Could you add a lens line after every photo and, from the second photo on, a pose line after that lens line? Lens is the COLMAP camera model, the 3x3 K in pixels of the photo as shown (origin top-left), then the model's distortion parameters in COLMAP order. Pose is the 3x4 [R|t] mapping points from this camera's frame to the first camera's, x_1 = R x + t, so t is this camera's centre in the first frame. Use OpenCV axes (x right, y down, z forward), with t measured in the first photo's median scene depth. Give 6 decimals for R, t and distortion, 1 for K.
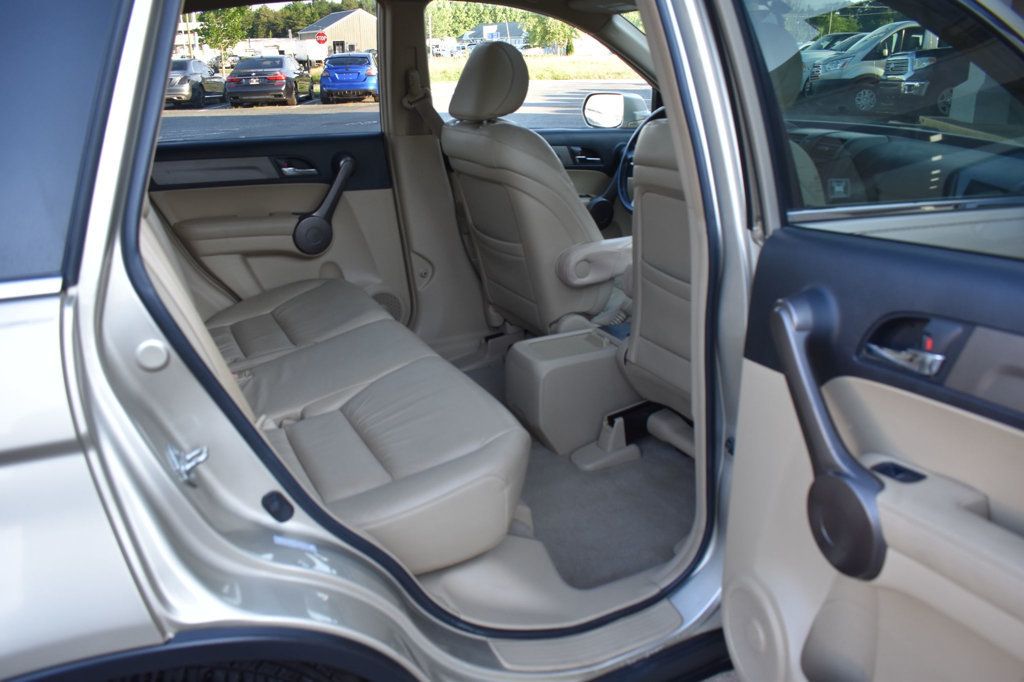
lens RADIAL K [[798.3, 0, 521.0], [0, 798.3, 338.5], [0, 0, 1]] dist [-0.095114, 0.011555]
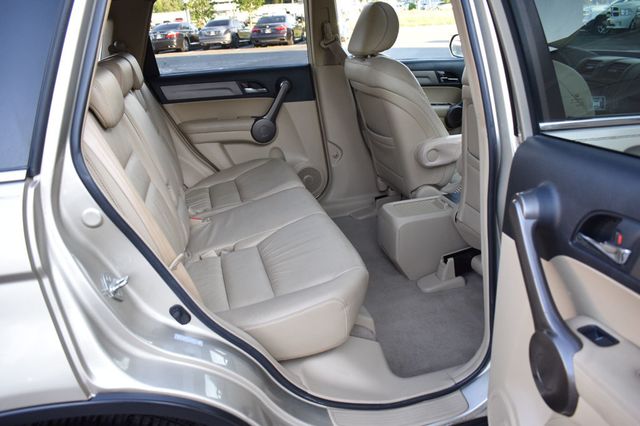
lens RADIAL K [[499.0, 0, 321.5], [0, 499.0, 211.5], [0, 0, 1]] dist [-0.095114, 0.011555]
pose [[0.976065, 0.035966, -0.214486, 0.123472], [-0.026843, 0.998613, 0.045297, -0.031082], [0.215818, -0.038456, 0.975676, 0.089228]]
